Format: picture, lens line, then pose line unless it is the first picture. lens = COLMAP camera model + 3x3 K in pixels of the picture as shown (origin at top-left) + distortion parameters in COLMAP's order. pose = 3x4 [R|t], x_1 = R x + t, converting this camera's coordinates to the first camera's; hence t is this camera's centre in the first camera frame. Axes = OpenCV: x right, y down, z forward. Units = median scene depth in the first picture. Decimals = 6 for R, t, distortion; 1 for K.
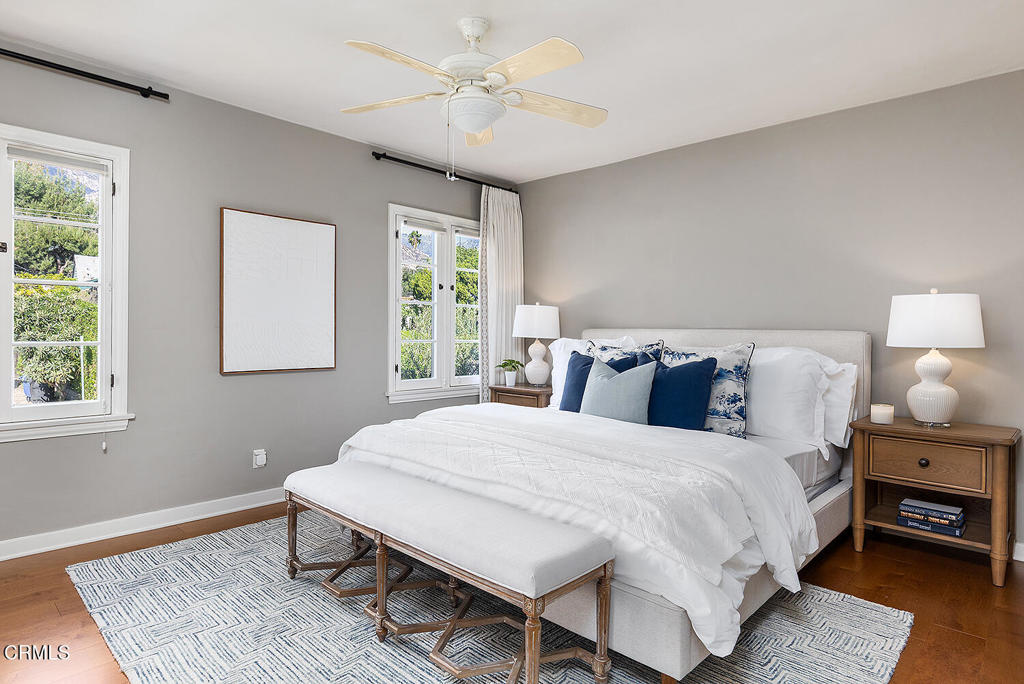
lens RADIAL K [[566.8, 0, 510.3], [0, 566.8, 329.0], [0, 0, 1]] dist [0.000548, -0.000193]
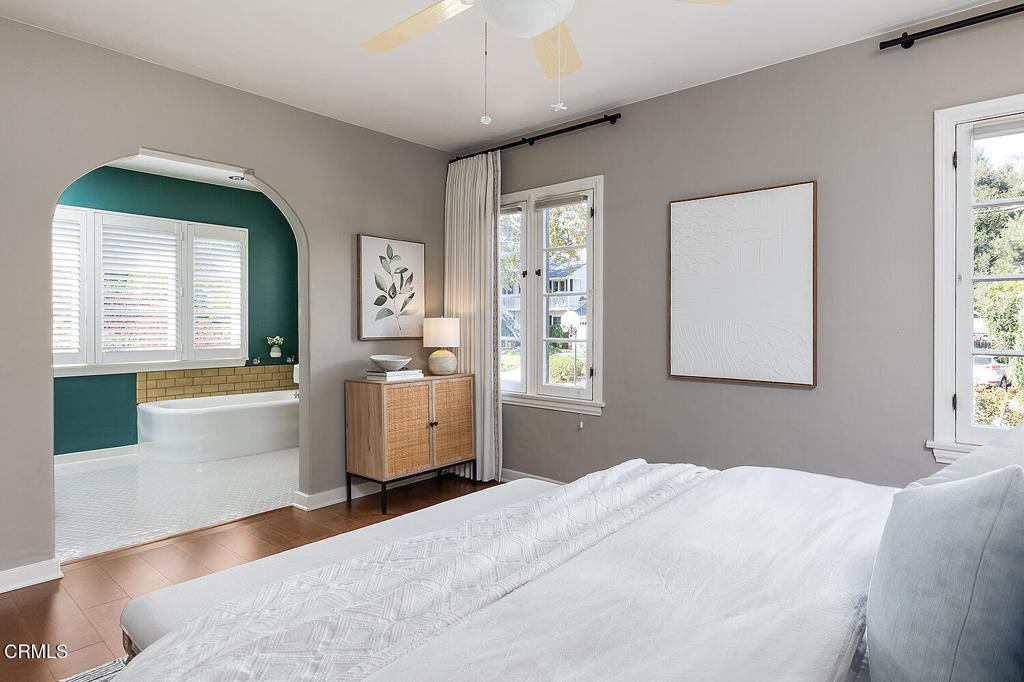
lens RADIAL K [[566.8, 0, 510.3], [0, 566.8, 328.0], [0, 0, 1]] dist [0.000548, -0.000193]
pose [[0.033092, 0.000144, -0.999452, 0.477887], [0.002692, 0.999996, 0.000233, -0.004319], [0.999449, -0.002698, 0.033092, 0.763045]]
